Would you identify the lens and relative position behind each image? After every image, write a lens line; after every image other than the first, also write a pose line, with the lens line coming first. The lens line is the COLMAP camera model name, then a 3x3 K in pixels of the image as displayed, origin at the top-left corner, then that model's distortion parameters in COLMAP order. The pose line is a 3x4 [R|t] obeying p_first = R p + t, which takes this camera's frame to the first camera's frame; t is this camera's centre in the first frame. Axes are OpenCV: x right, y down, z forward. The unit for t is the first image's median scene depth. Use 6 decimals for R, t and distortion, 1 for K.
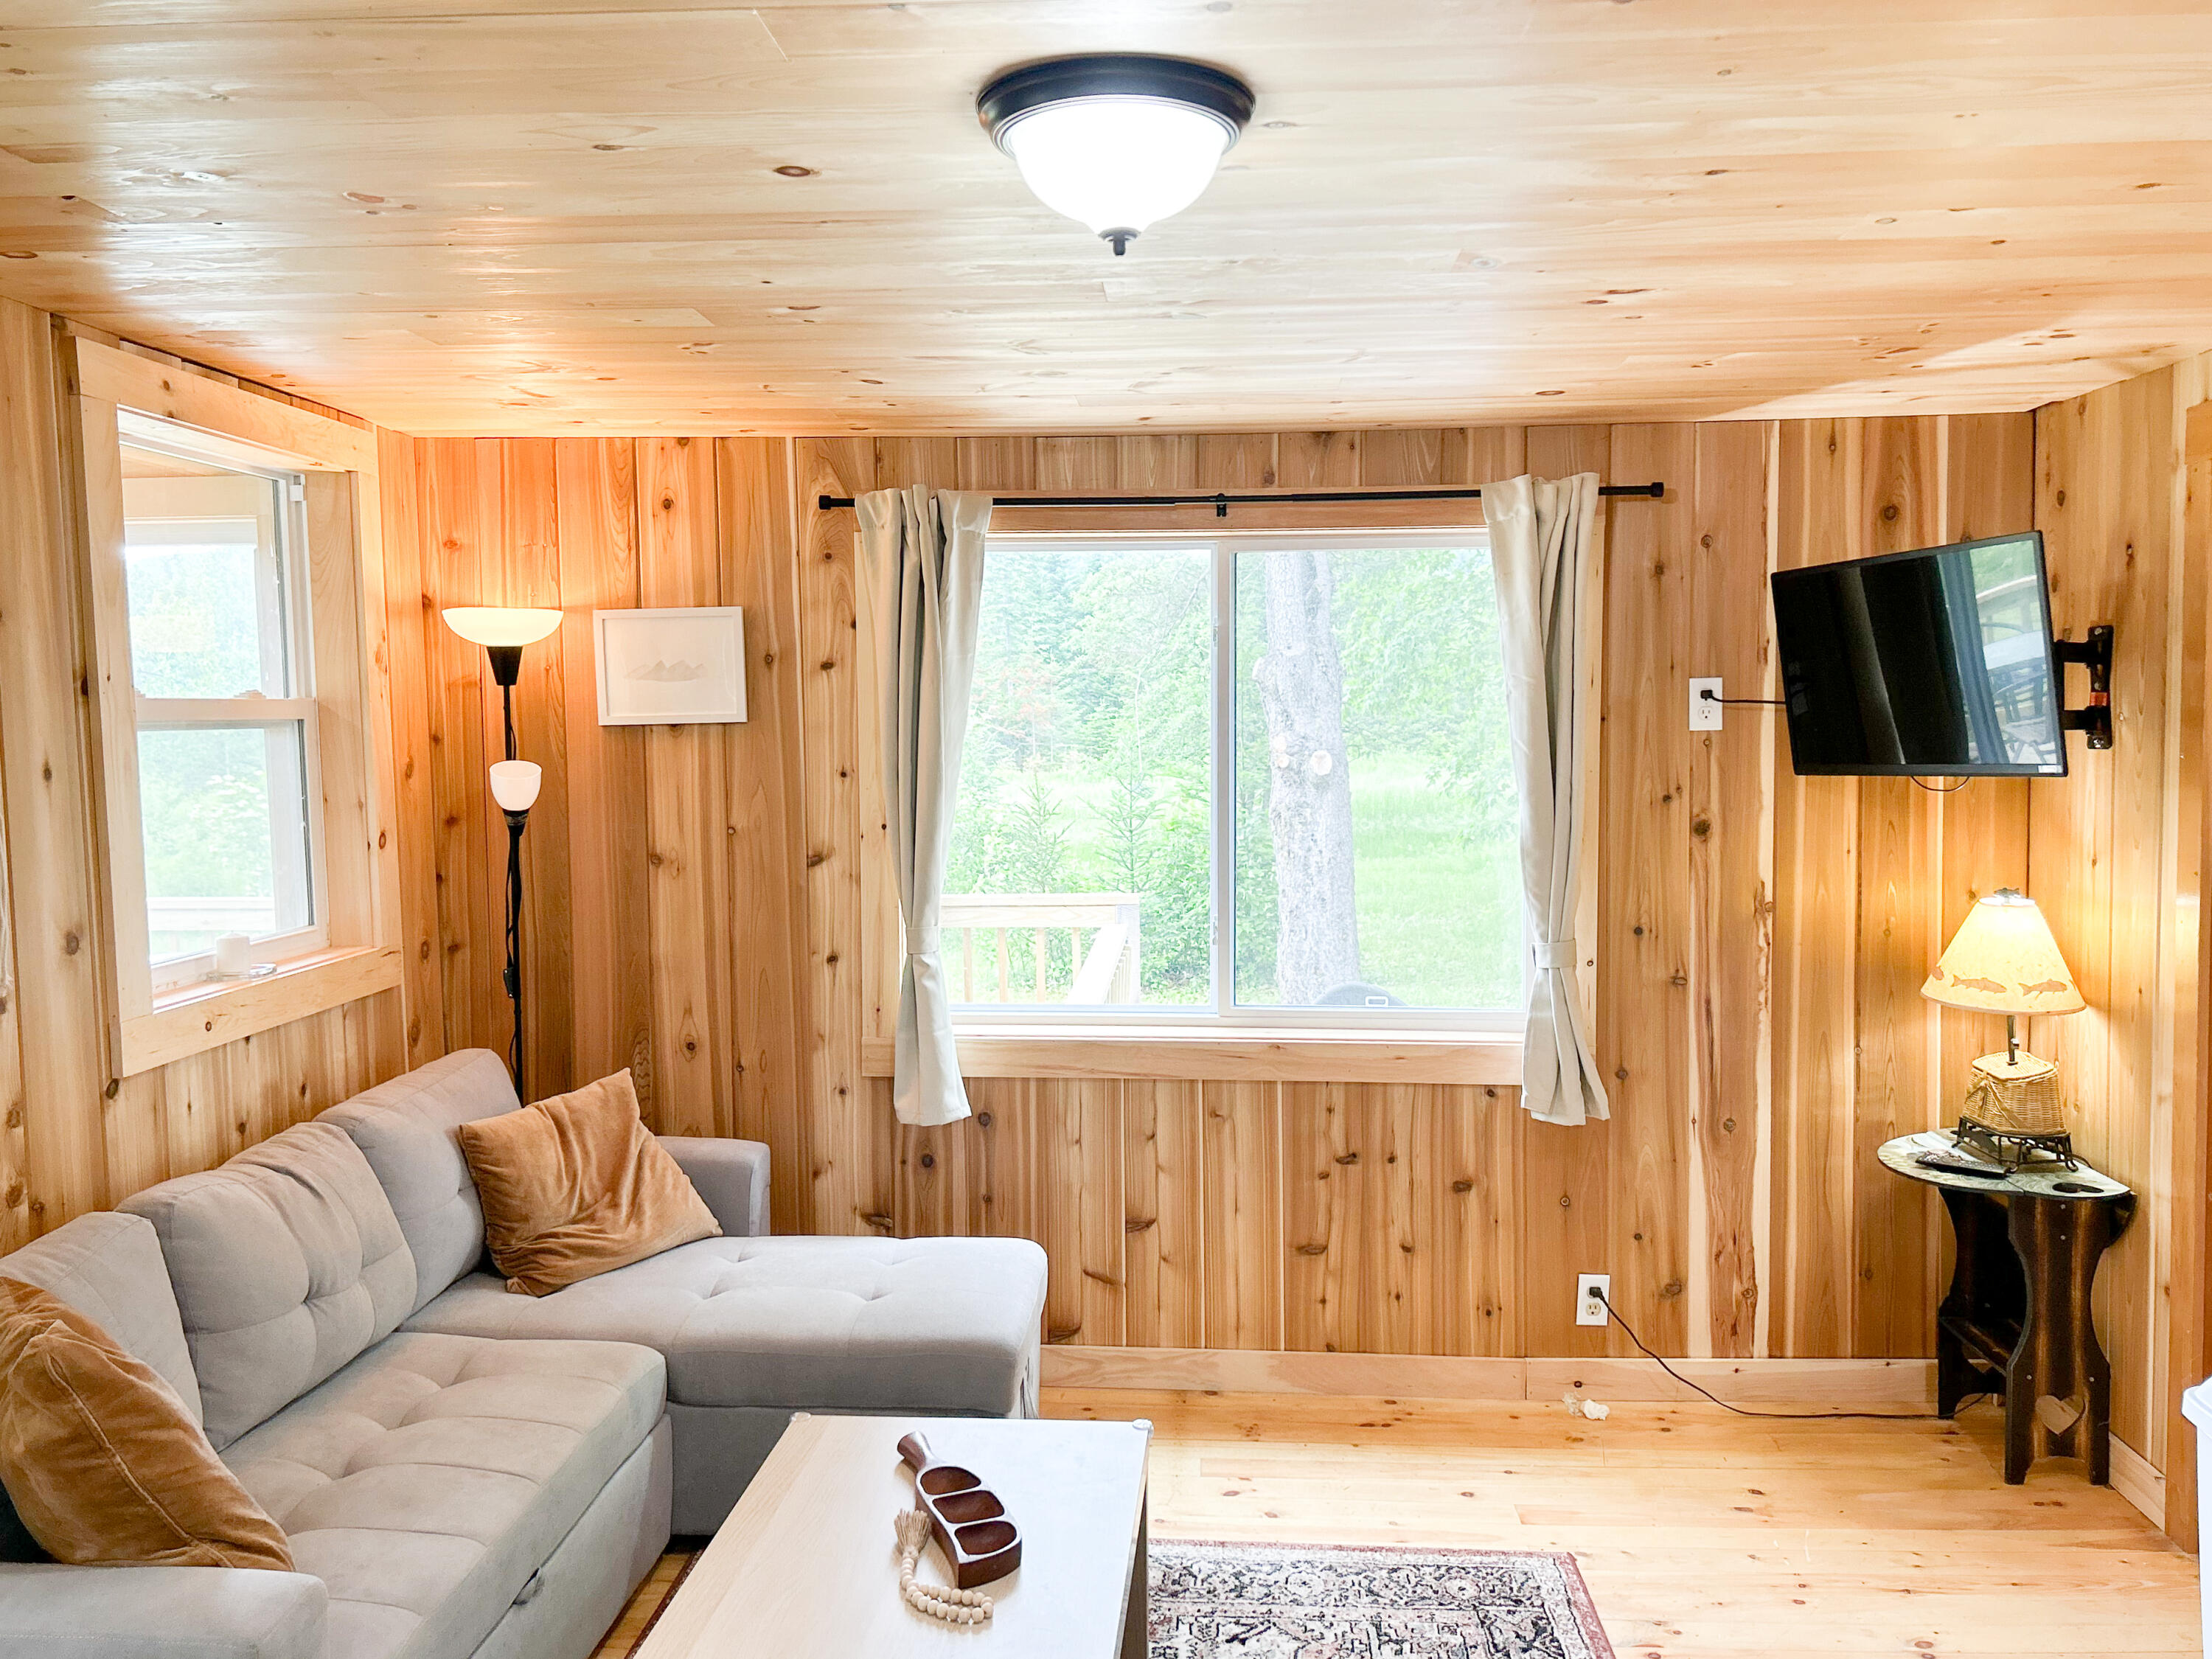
lens RADIAL K [[1680.4, 0, 1106.0], [0, 1680.4, 829.5], [0, 0, 1]] dist [0.003030, 0.000669]
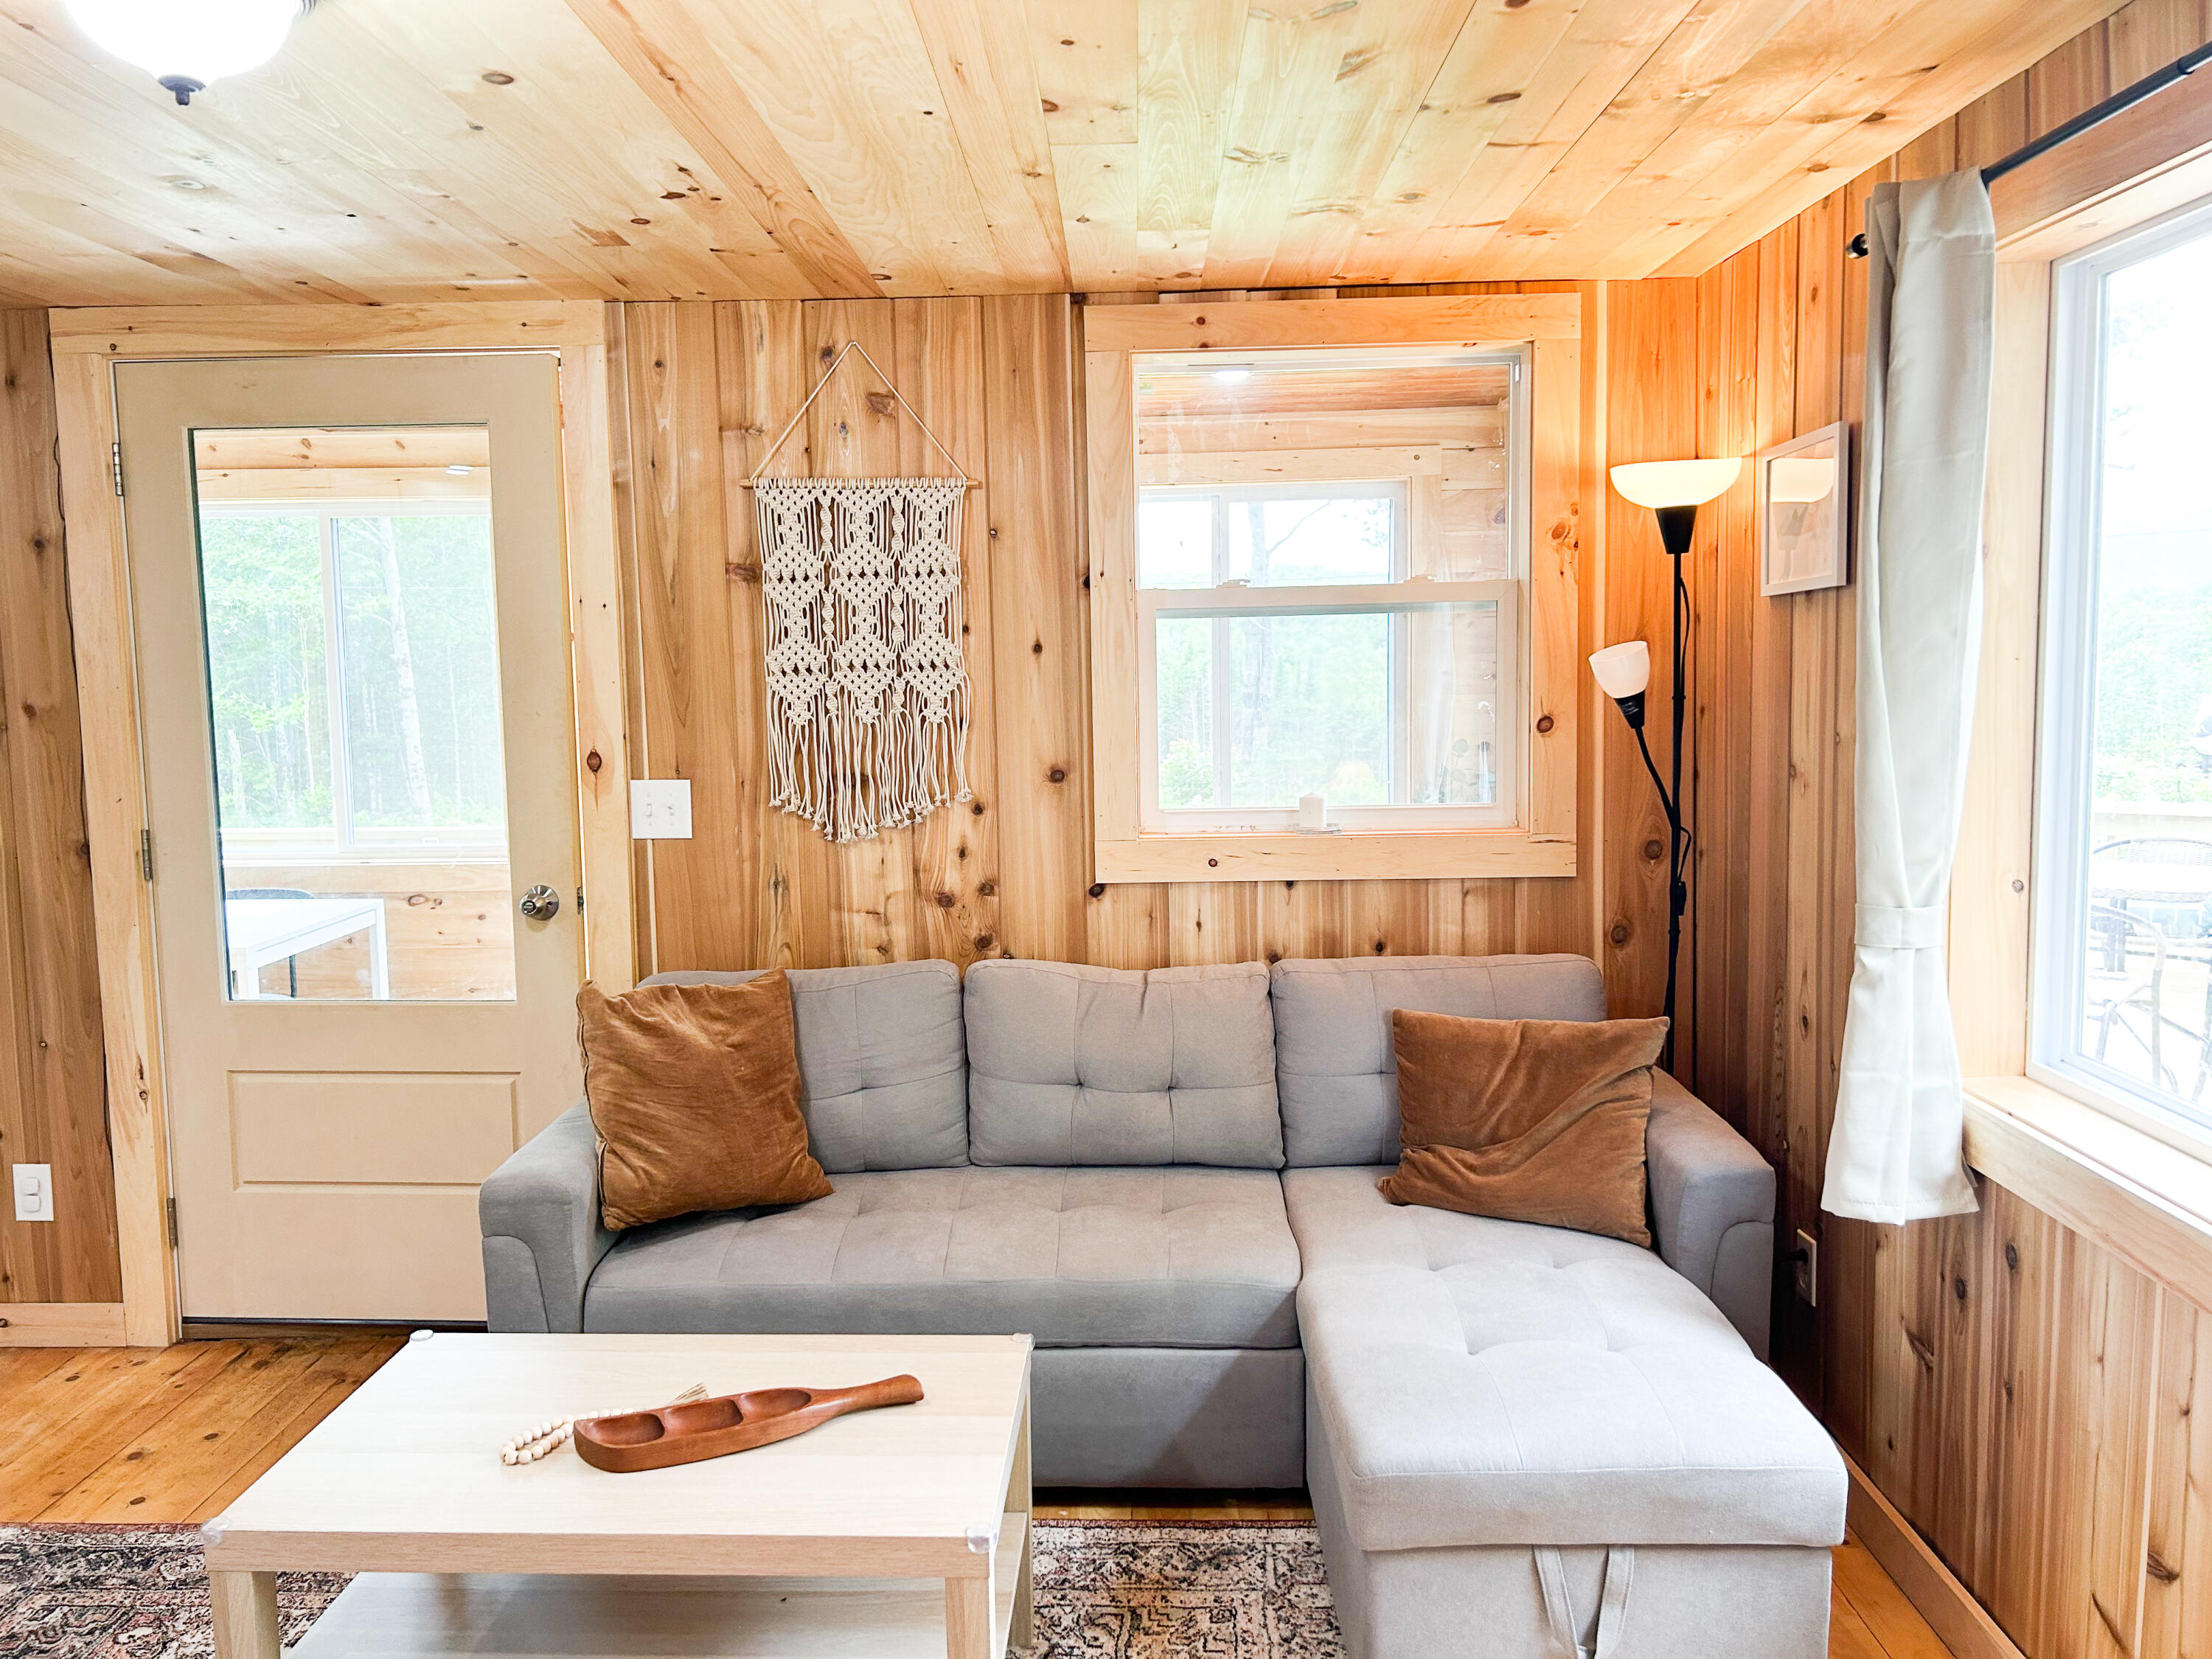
lens RADIAL K [[1673.9, 0, 1102.2], [0, 1673.9, 870.6], [0, 0, 1]] dist [0.000300, -0.003480]
pose [[0.047636, 0.148431, -0.987775, 0.611000], [-0.046230, 0.988165, 0.146260, -0.046141], [0.997794, 0.038698, 0.053934, 0.812558]]
